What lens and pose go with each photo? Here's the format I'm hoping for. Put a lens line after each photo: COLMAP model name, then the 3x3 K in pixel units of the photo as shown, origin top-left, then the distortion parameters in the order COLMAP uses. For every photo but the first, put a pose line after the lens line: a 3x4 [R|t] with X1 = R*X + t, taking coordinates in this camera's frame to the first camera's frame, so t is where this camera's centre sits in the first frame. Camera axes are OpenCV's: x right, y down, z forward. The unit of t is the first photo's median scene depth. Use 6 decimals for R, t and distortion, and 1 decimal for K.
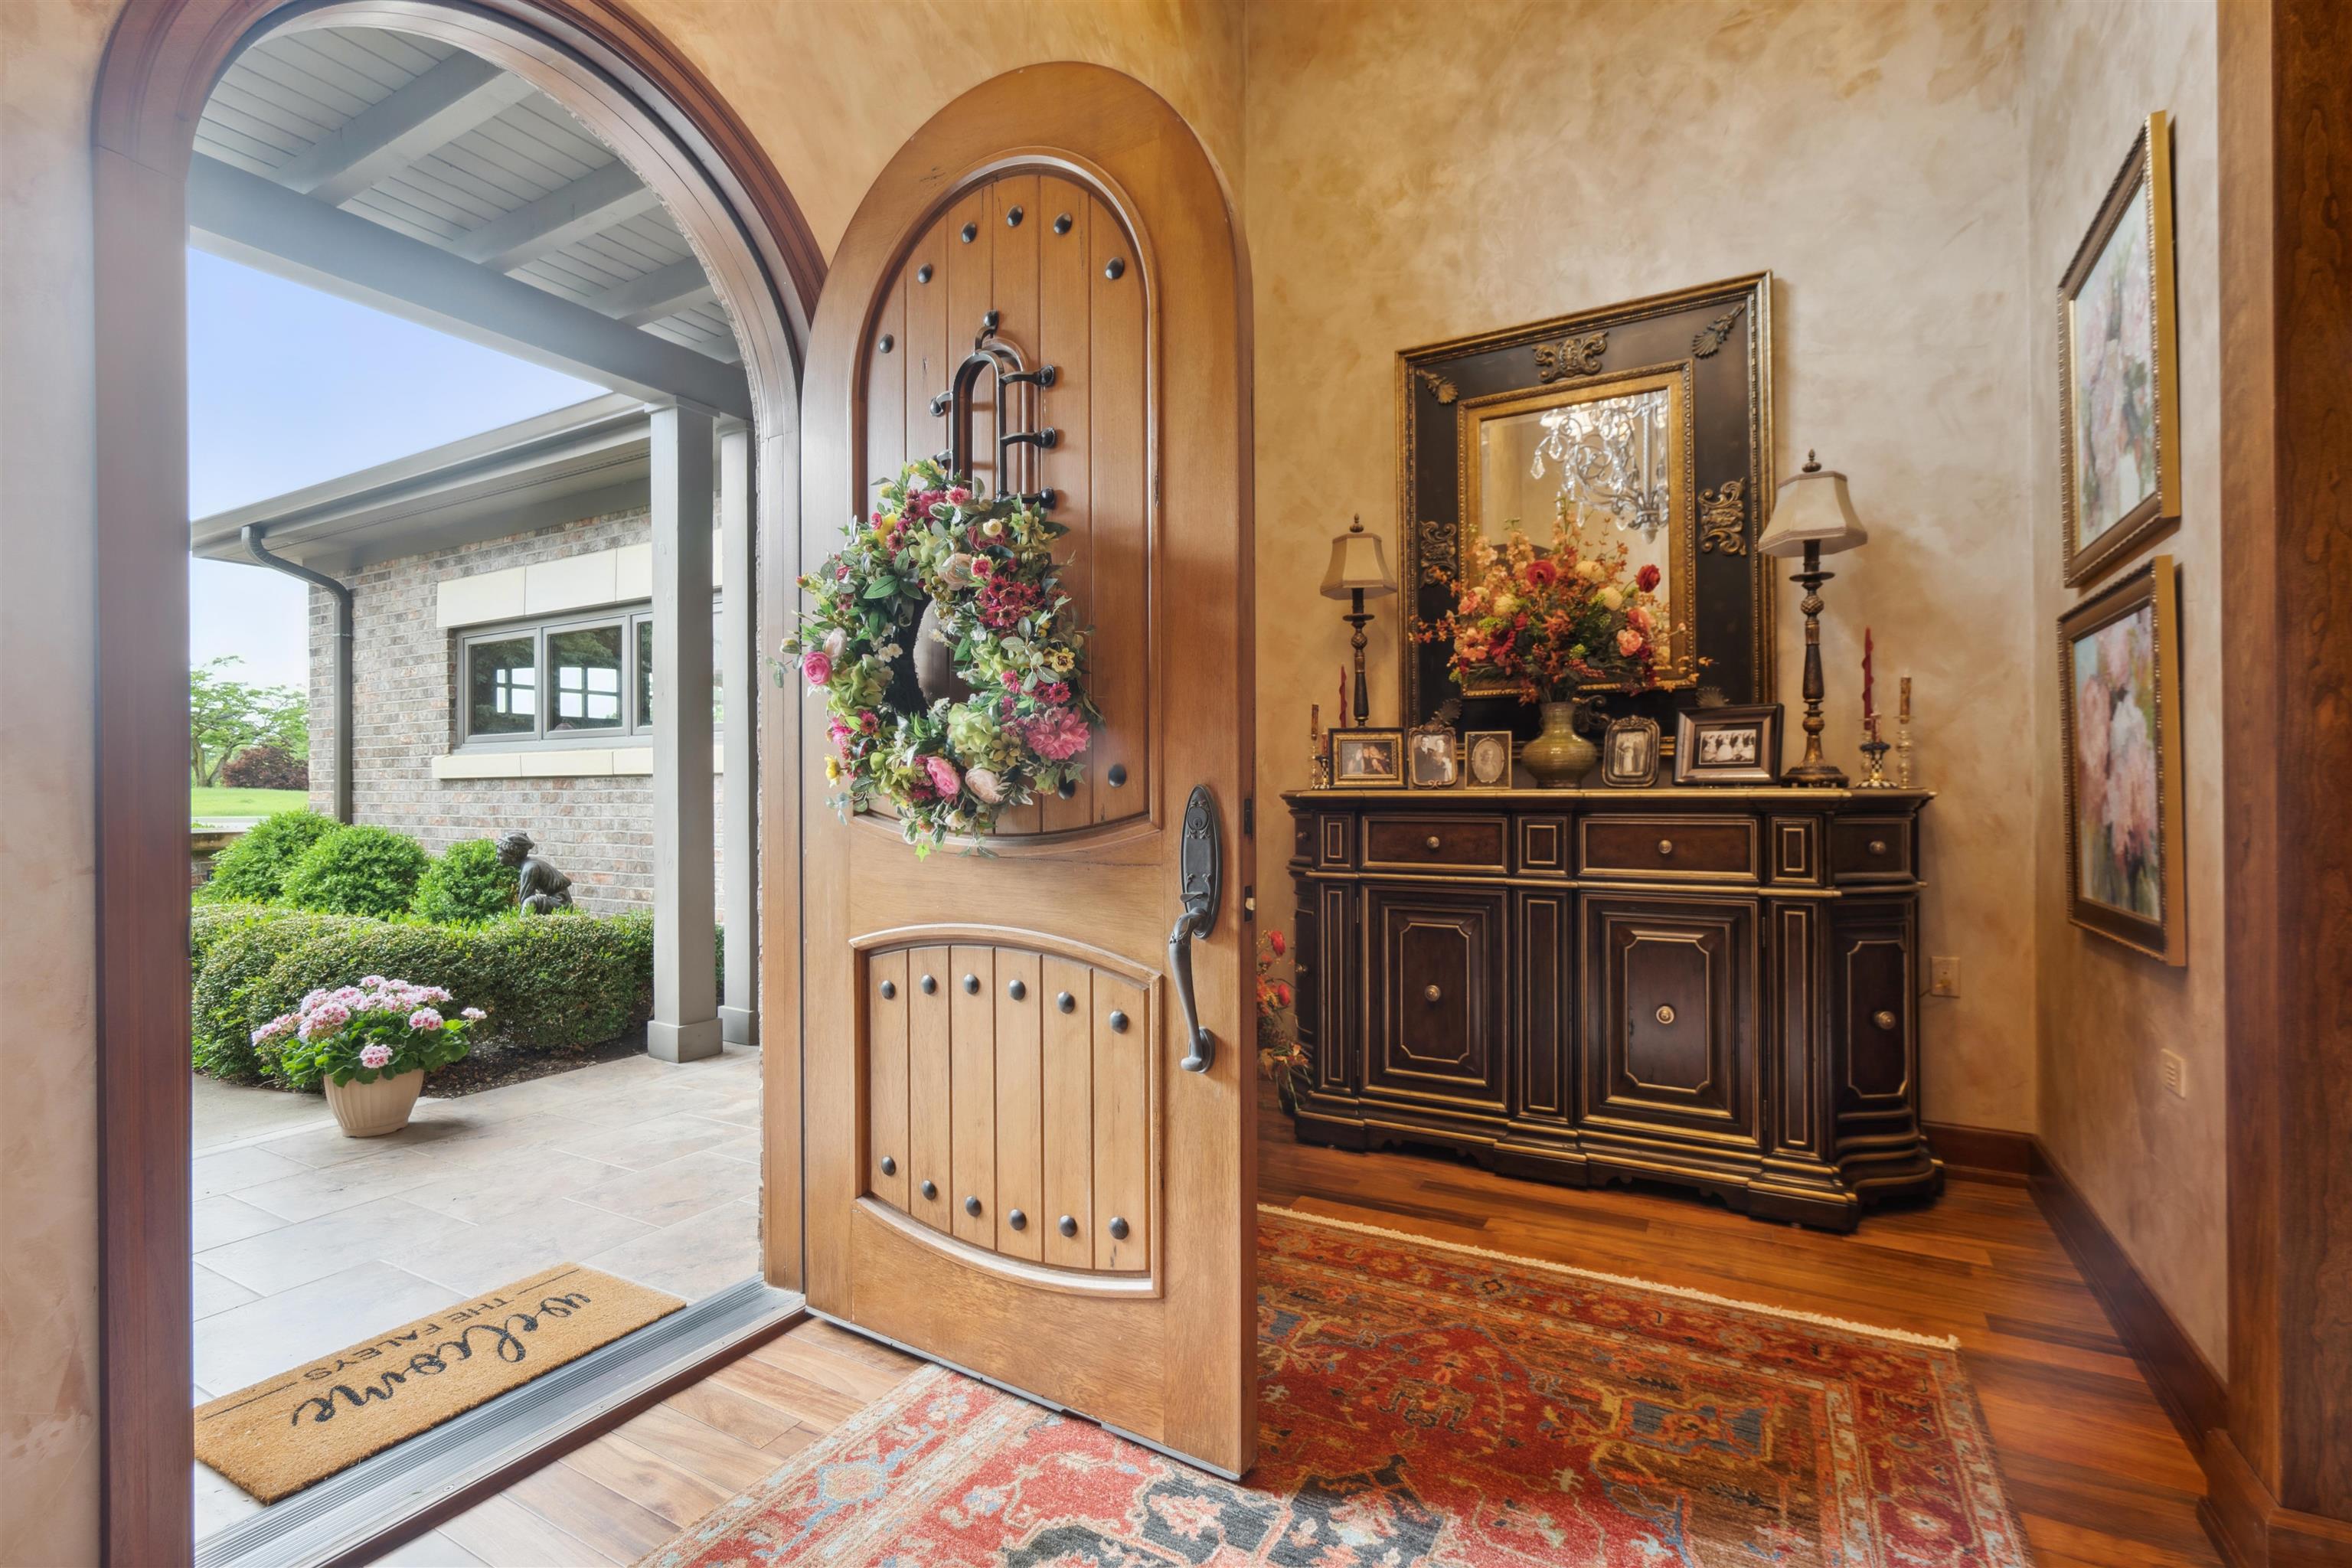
lens RADIAL K [[1071.9, 0, 1177.0], [0, 1071.9, 790.3], [0, 0, 1]] dist [0.001612, 0.001146]
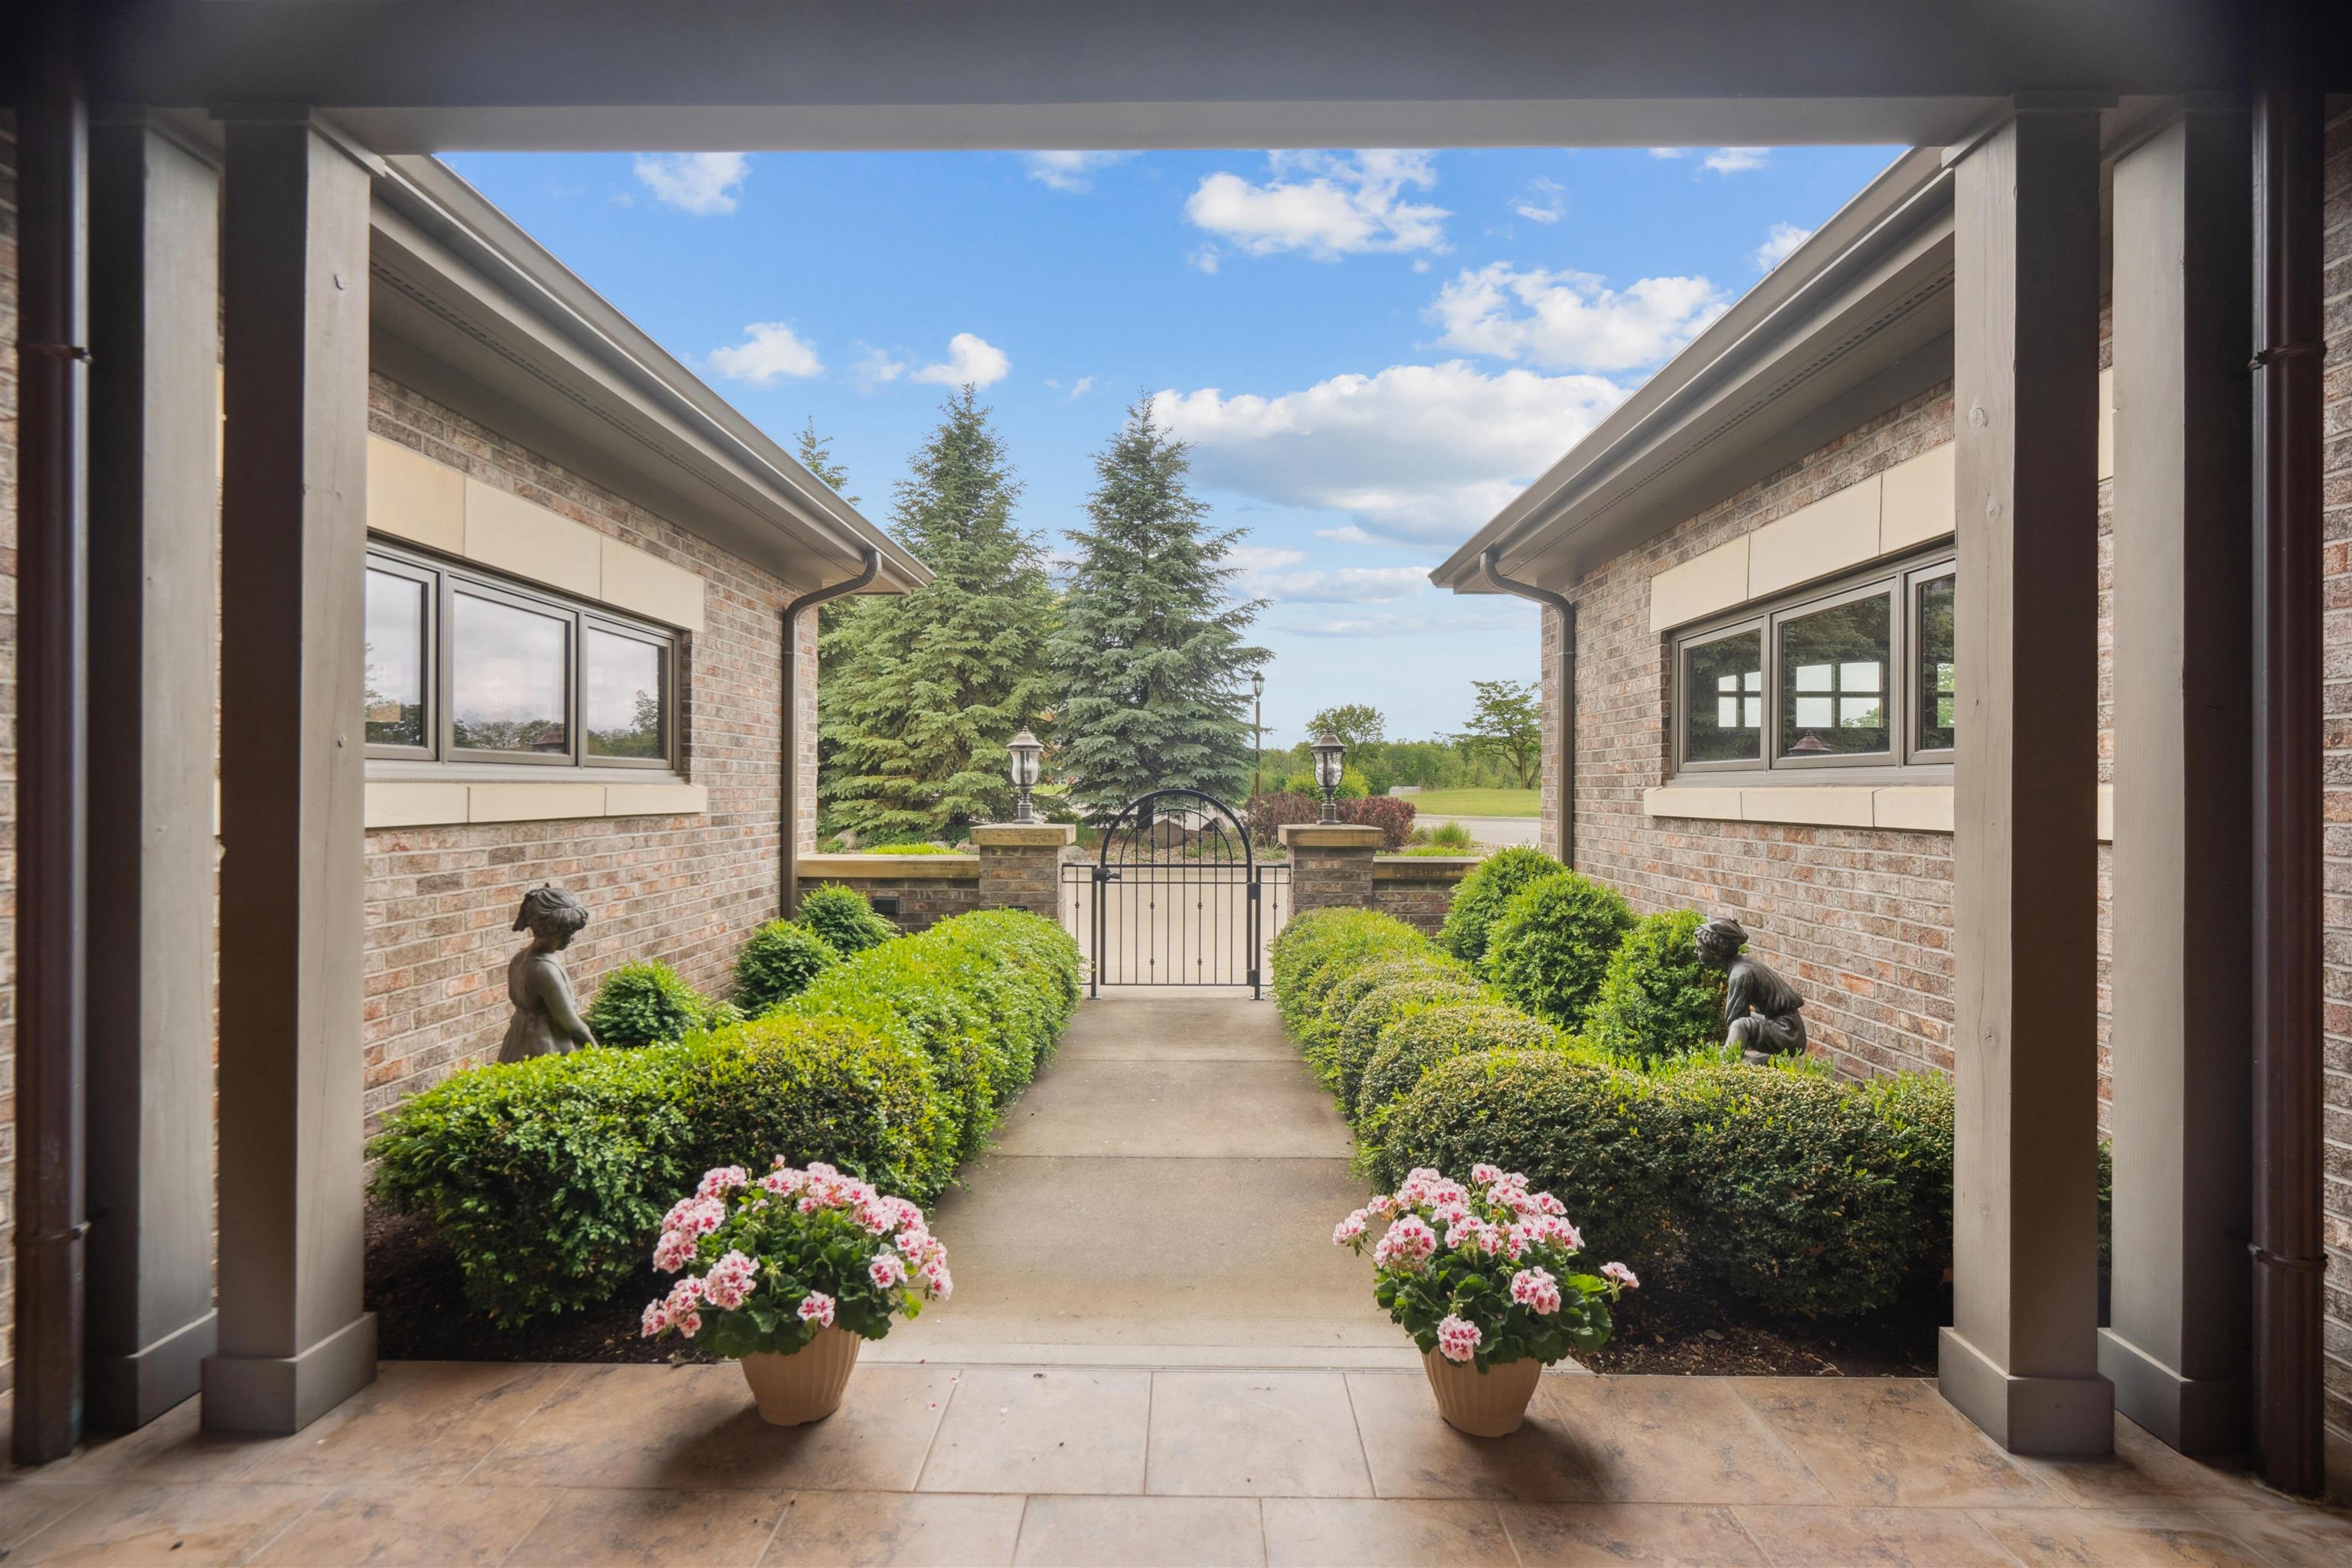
lens RADIAL K [[1071.9, 0, 1176.3], [0, 1071.9, 791.5], [0, 0, 1]] dist [0.001612, 0.001146]
pose [[0.487014, 0.006645, -0.873369, -0.158011], [-0.003678, 0.999978, 0.005557, -0.035044], [0.873387, 0.000506, 0.487027, 0.302117]]
